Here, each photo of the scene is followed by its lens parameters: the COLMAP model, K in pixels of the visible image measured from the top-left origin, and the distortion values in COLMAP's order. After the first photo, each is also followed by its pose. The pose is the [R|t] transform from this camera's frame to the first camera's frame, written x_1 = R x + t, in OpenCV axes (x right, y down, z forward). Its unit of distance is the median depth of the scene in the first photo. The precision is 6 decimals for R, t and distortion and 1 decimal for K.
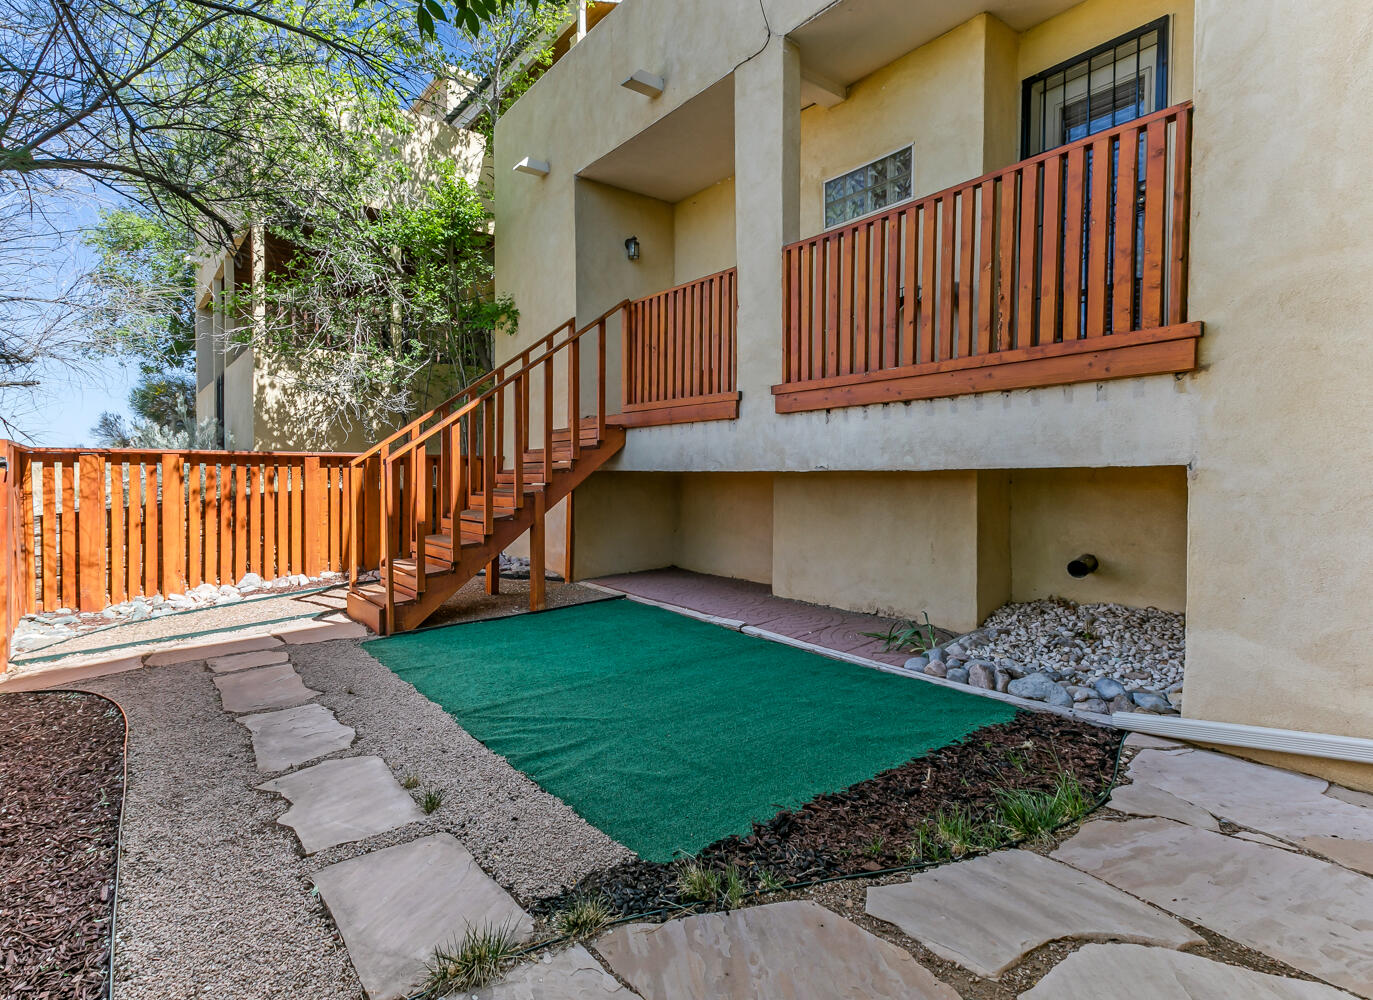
lens RADIAL K [[695.2, 0, 682.5], [0, 695.2, 493.9], [0, 0, 1]] dist [0.022607, 0.000788]
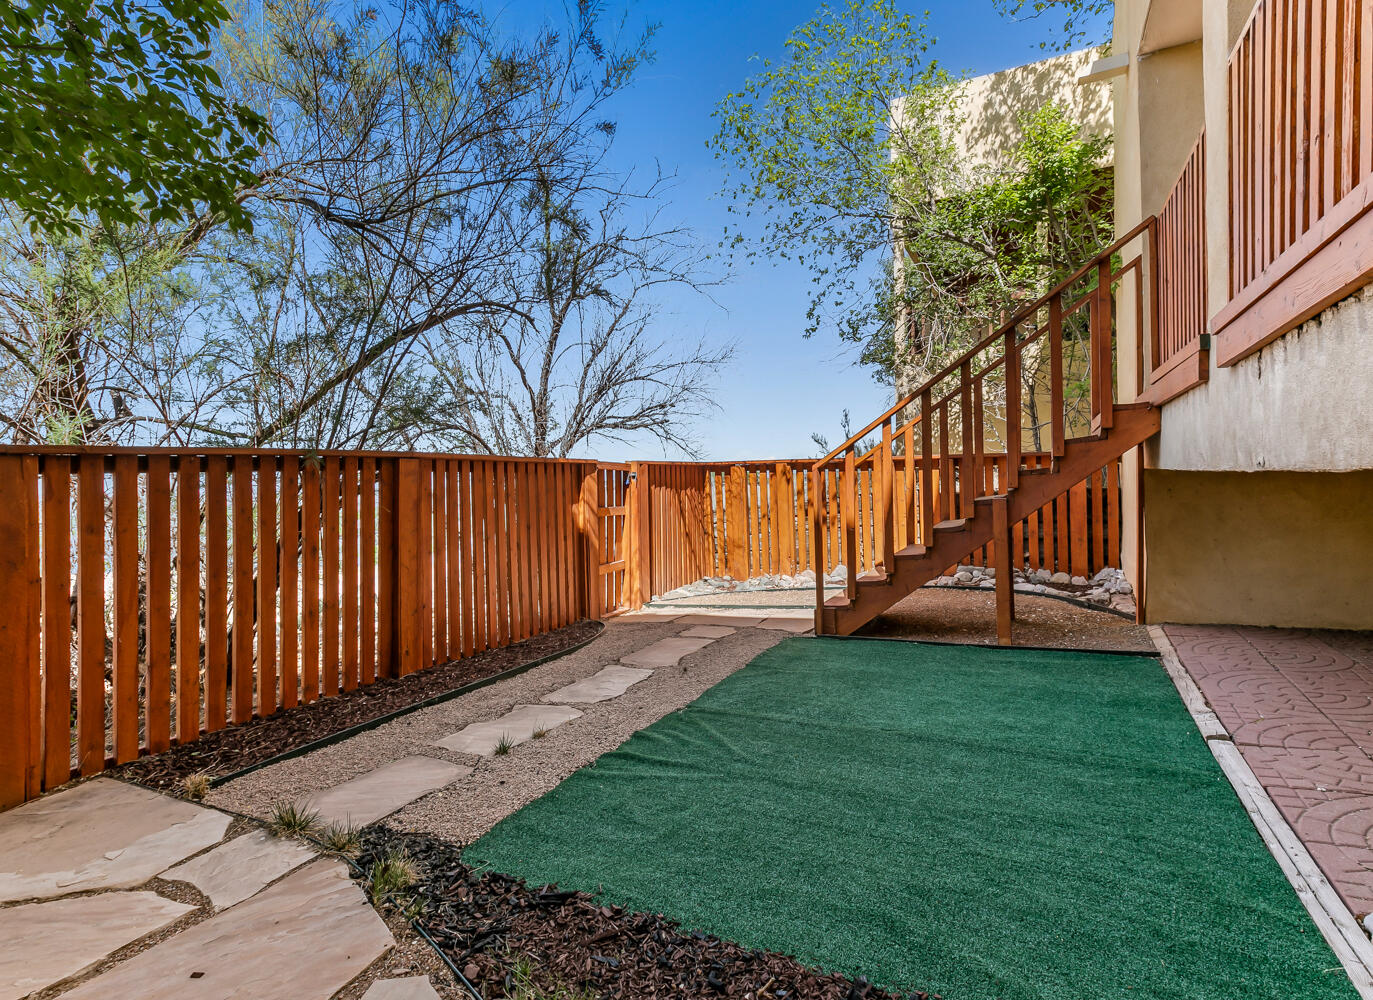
lens RADIAL K [[743.6, 0, 687.6], [0, 743.6, 485.7], [0, 0, 1]] dist [0.015233, 0.001241]
pose [[0.430871, 0.002506, -0.902410, 0.633652], [-0.008218, 0.999966, -0.001147, -0.021243], [0.902376, 0.007910, 0.430877, 0.456834]]
